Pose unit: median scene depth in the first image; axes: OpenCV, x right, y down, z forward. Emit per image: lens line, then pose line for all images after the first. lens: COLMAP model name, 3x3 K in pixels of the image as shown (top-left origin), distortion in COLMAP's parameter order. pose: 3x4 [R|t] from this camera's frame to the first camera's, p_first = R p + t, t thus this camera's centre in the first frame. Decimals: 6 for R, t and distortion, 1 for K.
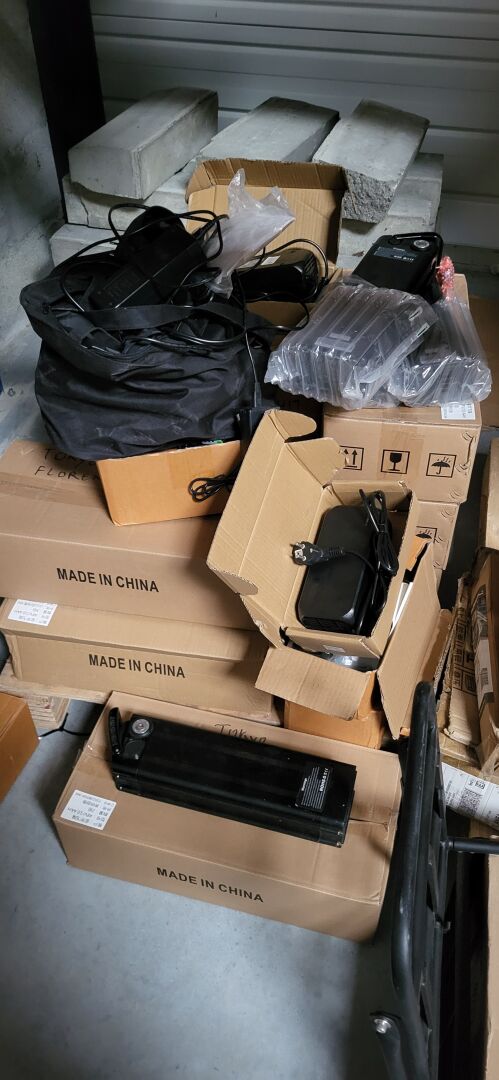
lens RADIAL K [[825.4, 0, 246.4], [0, 825.4, 545.4], [0, 0, 1]] dist [0.045599, -0.010572]
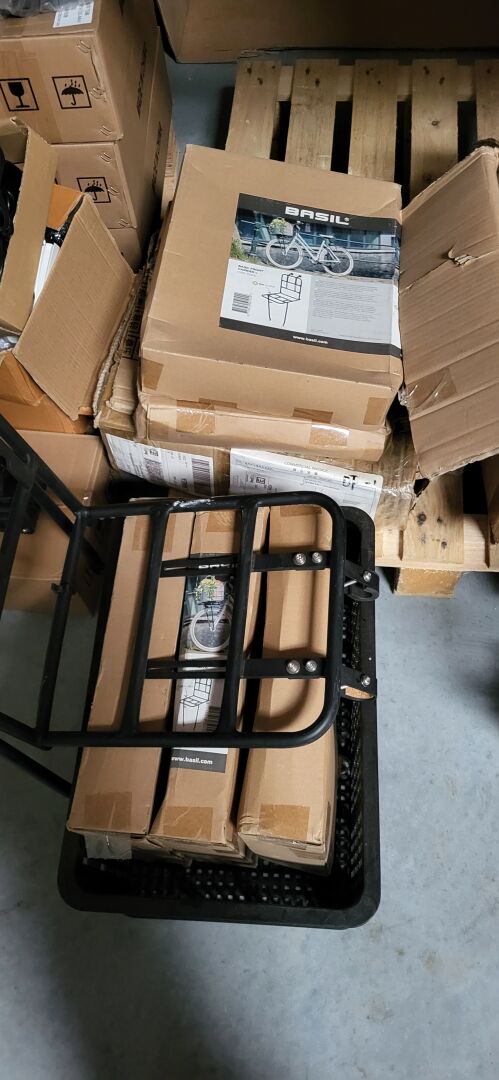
lens RADIAL K [[825.4, 0, 251.3], [0, 825.4, 536.4], [0, 0, 1]] dist [0.045599, -0.010572]
pose [[0.990395, -0.138206, 0.004190, 0.362375], [0.129299, 0.936453, 0.326094, 0.074903], [-0.048992, -0.322420, 0.945328, 0.041509]]
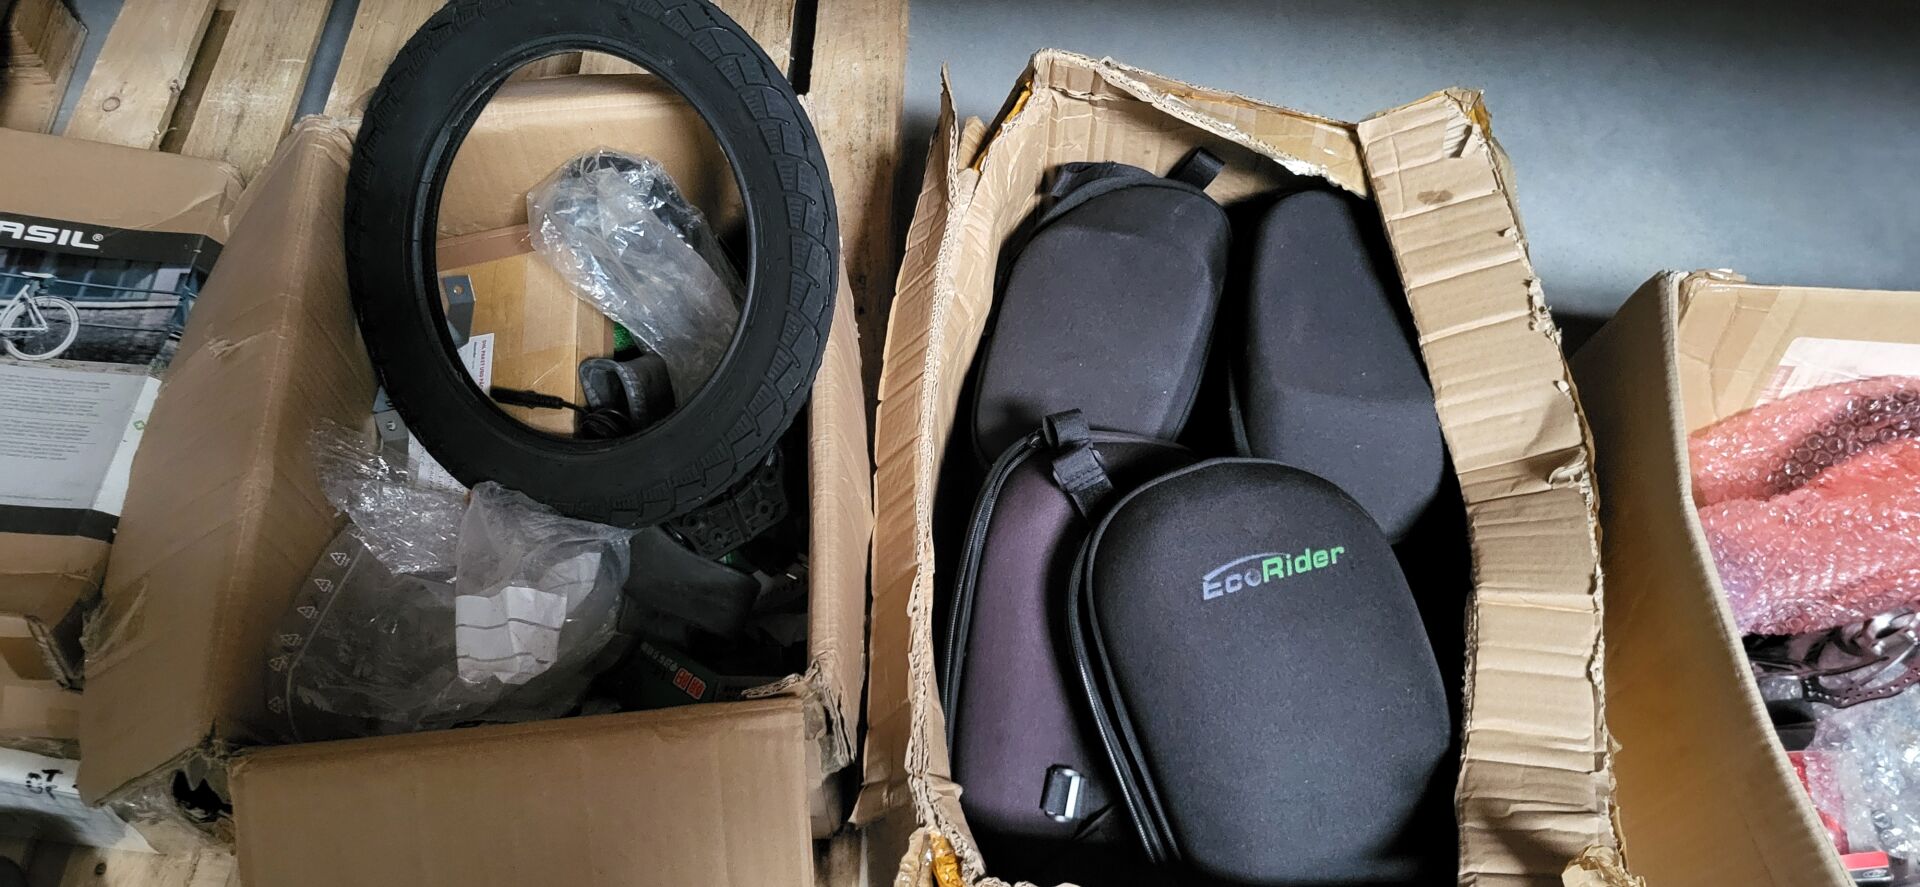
lens RADIAL K [[1467.4, 0, 956.8], [0, 1467.4, 439.4], [0, 0, 1]] dist [0.045599, -0.010572]
pose [[0.978098, -0.173272, 0.115326, 0.879950], [0.138786, 0.955842, 0.259046, 0.018194], [-0.155119, -0.237367, 0.958955, 0.120764]]
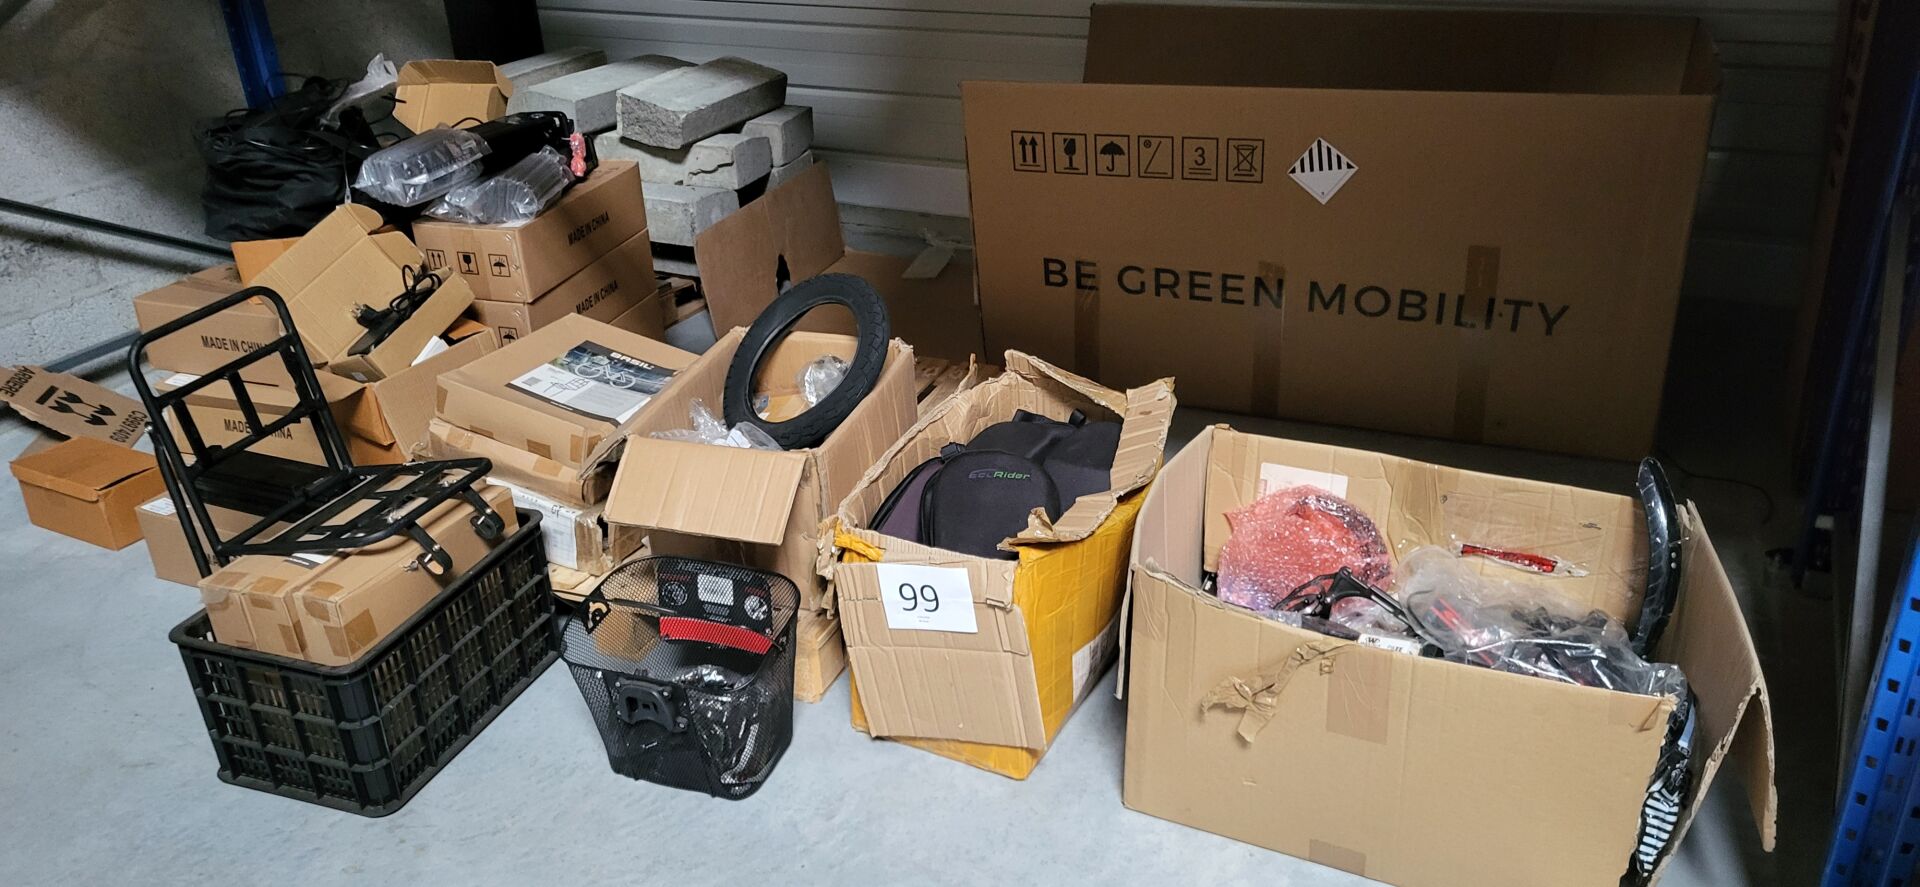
lens RADIAL K [[1467.4, 0, 965.6], [0, 1467.4, 433.9], [0, 0, 1]] dist [0.045599, -0.010572]
pose [[0.985544, 0.043786, -0.163663, 1.351869], [-0.091872, 0.949780, -0.299127, 0.773621], [0.142346, 0.309839, 0.940073, -0.948720]]
